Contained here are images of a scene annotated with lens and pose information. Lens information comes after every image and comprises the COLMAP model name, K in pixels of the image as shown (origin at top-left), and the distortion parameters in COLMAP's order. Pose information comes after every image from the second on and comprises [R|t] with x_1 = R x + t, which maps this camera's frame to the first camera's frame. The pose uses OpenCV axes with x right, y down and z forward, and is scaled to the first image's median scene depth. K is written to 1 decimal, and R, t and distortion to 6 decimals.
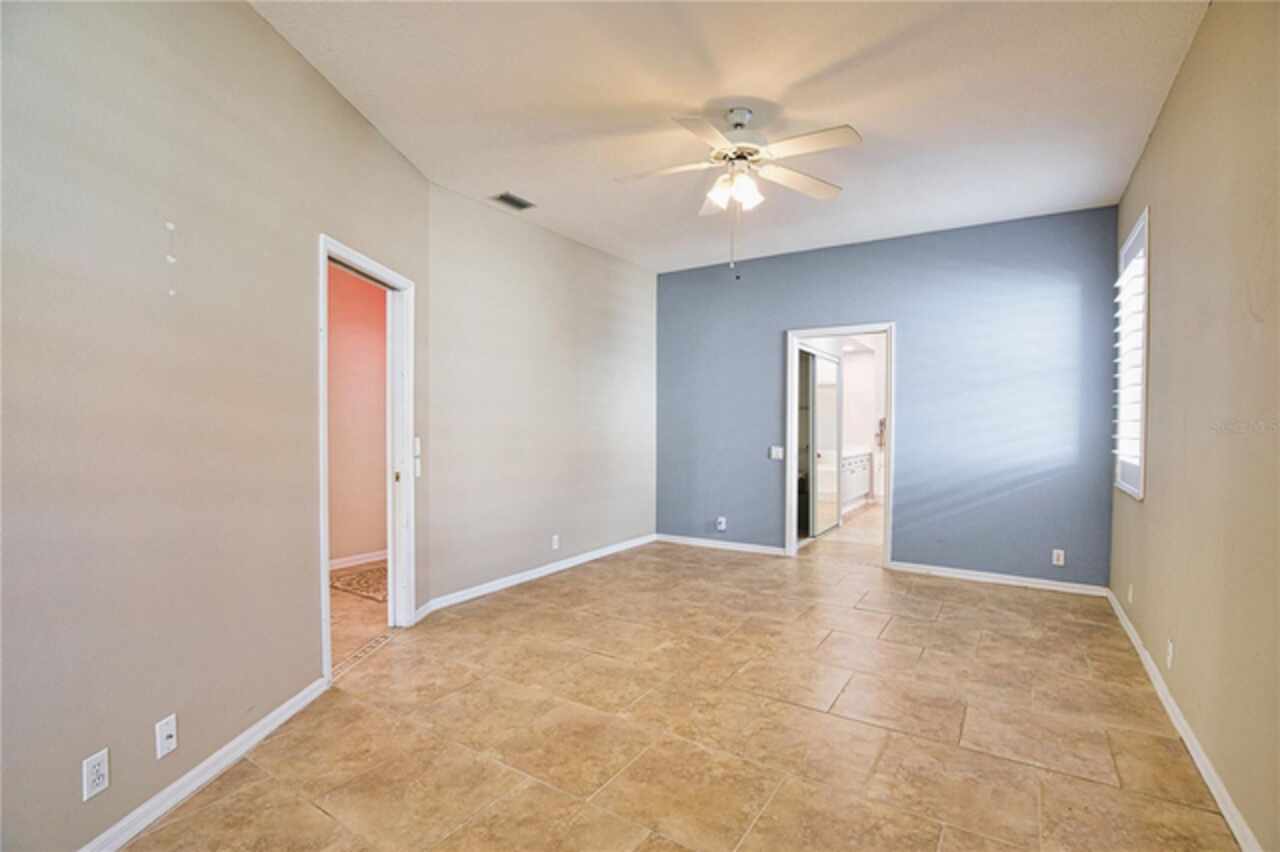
lens RADIAL K [[590.6, 0, 641.3], [0, 590.6, 425.2], [0, 0, 1]] dist [-0.034741, 0.006798]
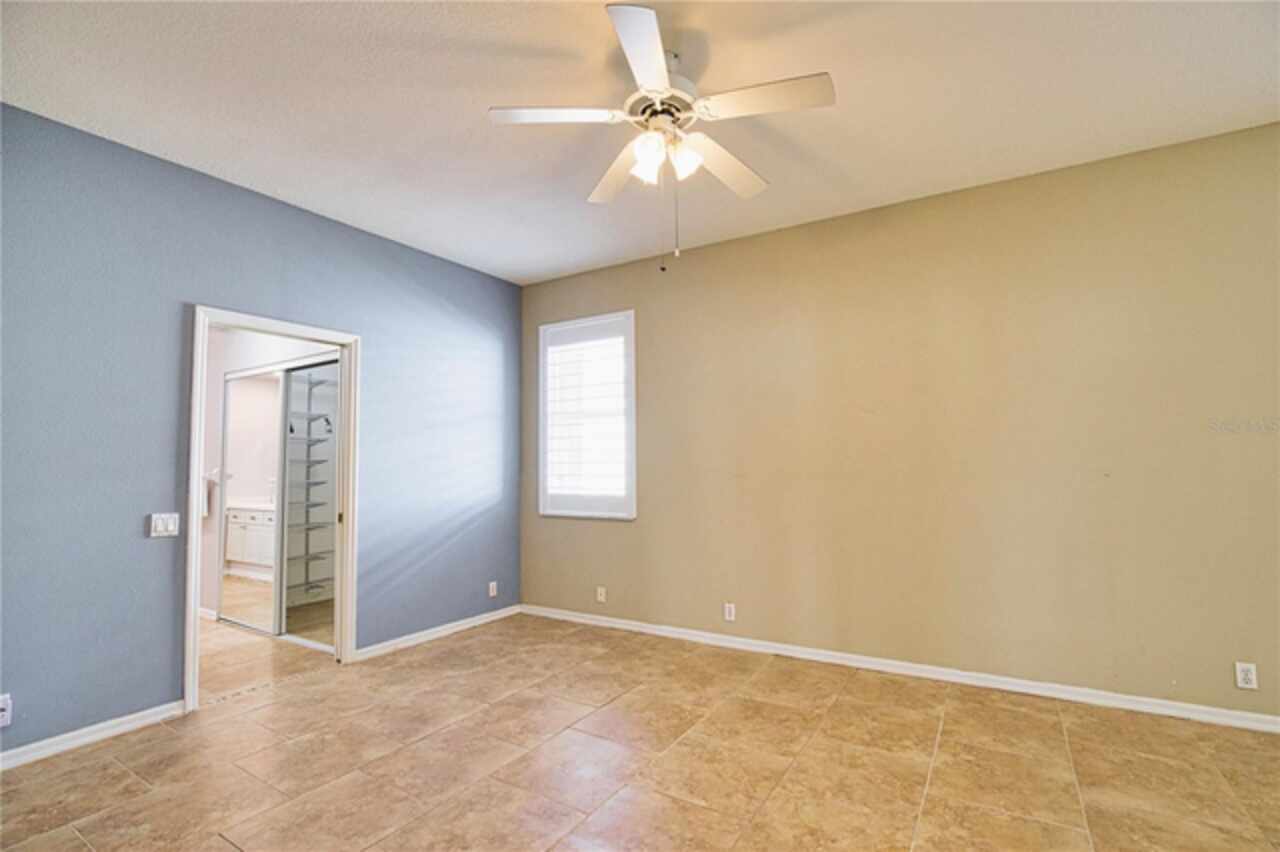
lens RADIAL K [[593.9, 0, 641.1], [0, 593.9, 432.0], [0, 0, 1]] dist [-0.029336, 0.006490]
pose [[-0.046523, 0.049763, 0.997677, -0.492851], [0.007371, 0.998748, -0.049472, -0.010011], [-0.998890, 0.005053, -0.046832, 0.927600]]
